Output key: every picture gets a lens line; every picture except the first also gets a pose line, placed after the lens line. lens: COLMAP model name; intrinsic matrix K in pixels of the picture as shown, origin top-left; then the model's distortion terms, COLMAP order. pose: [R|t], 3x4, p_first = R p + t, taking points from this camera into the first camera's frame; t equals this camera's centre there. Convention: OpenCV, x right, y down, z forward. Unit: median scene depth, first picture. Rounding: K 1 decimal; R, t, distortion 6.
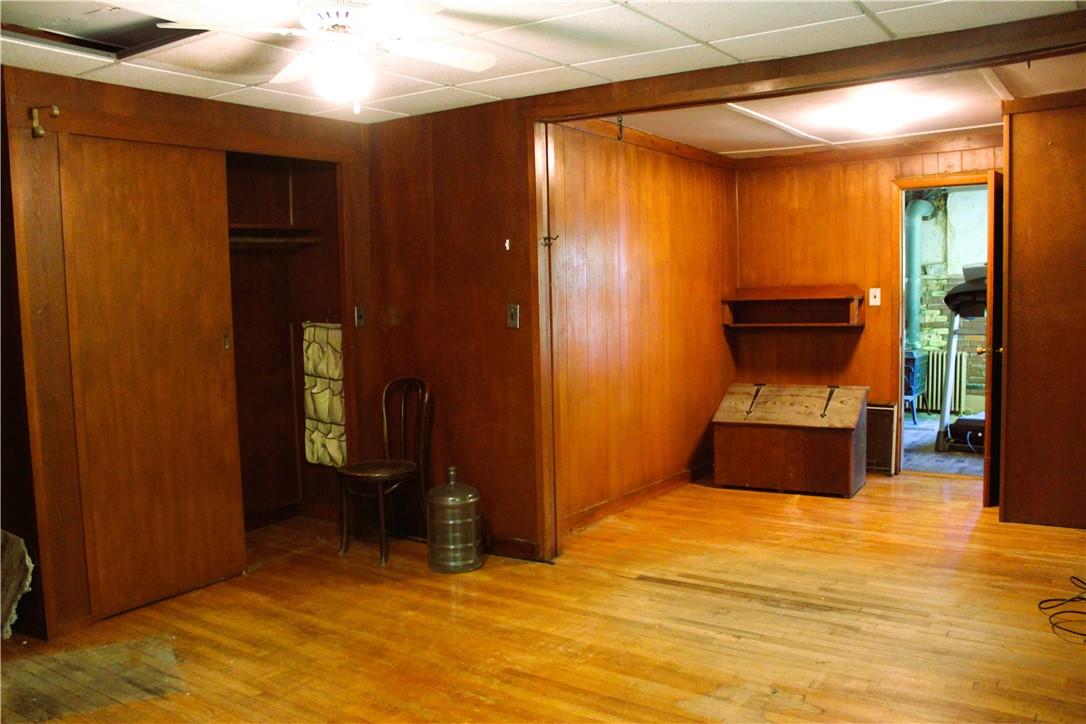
lens RADIAL K [[909.4, 0, 543.5], [0, 909.4, 361.8], [0, 0, 1]] dist [-0.112427, 0.016211]
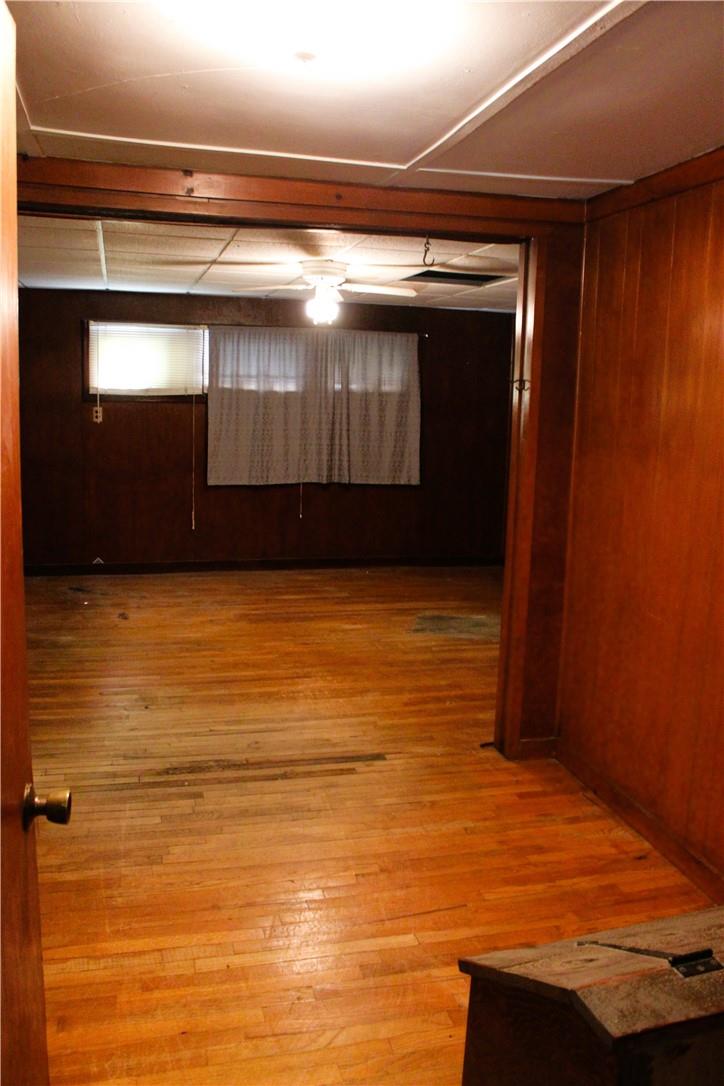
lens RADIAL K [[909.4, 0, 361.7], [0, 909.4, 543.6], [0, 0, 1]] dist [-0.112427, 0.016211]
pose [[-0.654595, 0.125510, -0.745488, 0.871165], [-0.077559, 0.969769, 0.231373, -0.202370], [0.751991, 0.209275, -0.625072, 1.701183]]
